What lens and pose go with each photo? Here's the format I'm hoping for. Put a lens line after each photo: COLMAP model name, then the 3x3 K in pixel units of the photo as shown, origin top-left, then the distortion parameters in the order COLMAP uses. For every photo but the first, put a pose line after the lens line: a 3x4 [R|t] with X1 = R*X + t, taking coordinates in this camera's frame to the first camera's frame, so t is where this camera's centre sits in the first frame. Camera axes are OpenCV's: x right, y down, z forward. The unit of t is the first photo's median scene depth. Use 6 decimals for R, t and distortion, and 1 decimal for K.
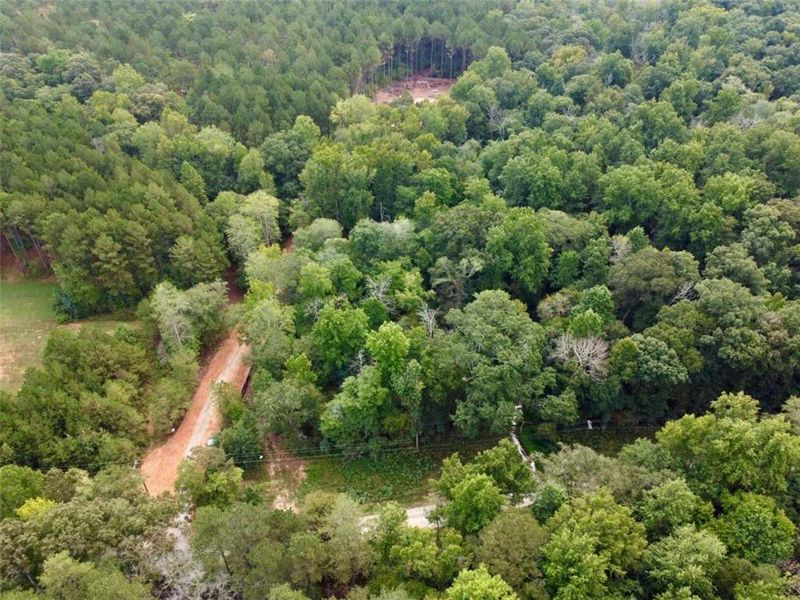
lens RADIAL K [[604.5, 0, 400.0], [0, 604.5, 300.0], [0, 0, 1]] dist [-0.001676, -0.007286]
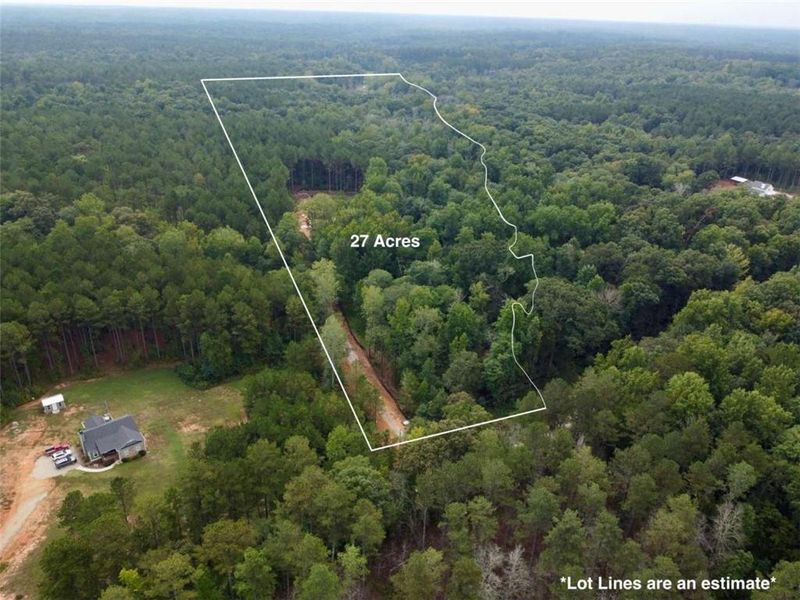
lens RADIAL K [[604.5, 0, 400.0], [0, 604.5, 300.0], [0, 0, 1]] dist [-0.001676, -0.007286]
pose [[0.880088, -0.177547, 0.440365, -0.628633], [0.268372, 0.951106, -0.152886, 0.132790], [-0.391690, 0.252735, 0.884706, -0.151601]]
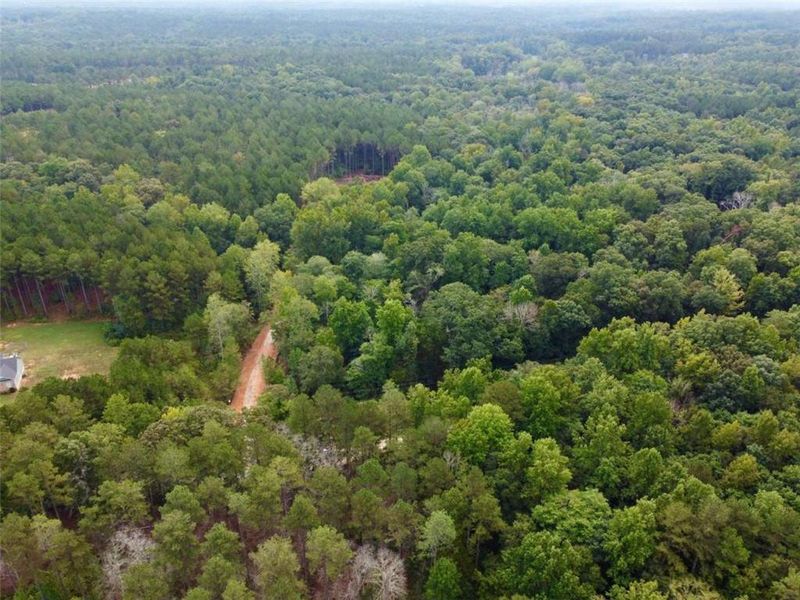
lens RADIAL K [[604.5, 0, 400.0], [0, 604.5, 300.0], [0, 0, 1]] dist [-0.001676, -0.007286]
pose [[0.986413, -0.068901, 0.149136, -0.142320], [0.096538, 0.977634, -0.186851, 0.209286], [-0.132927, 0.198709, 0.971002, -0.269445]]
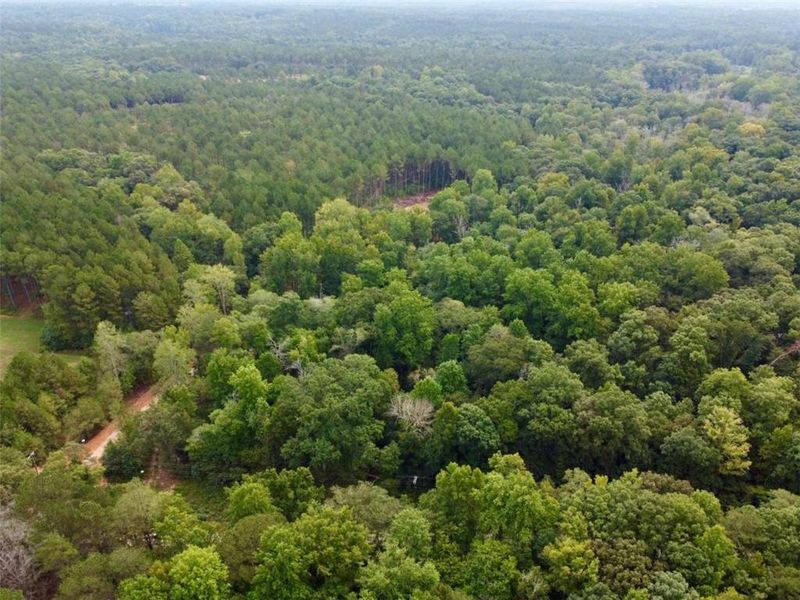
lens RADIAL K [[604.5, 0, 400.0], [0, 604.5, 300.0], [0, 0, 1]] dist [-0.001676, -0.007286]
pose [[0.982846, 0.089964, -0.160998, 0.308701], [-0.119227, 0.975952, -0.182492, 0.064005], [0.140709, 0.198557, 0.969936, -0.101288]]
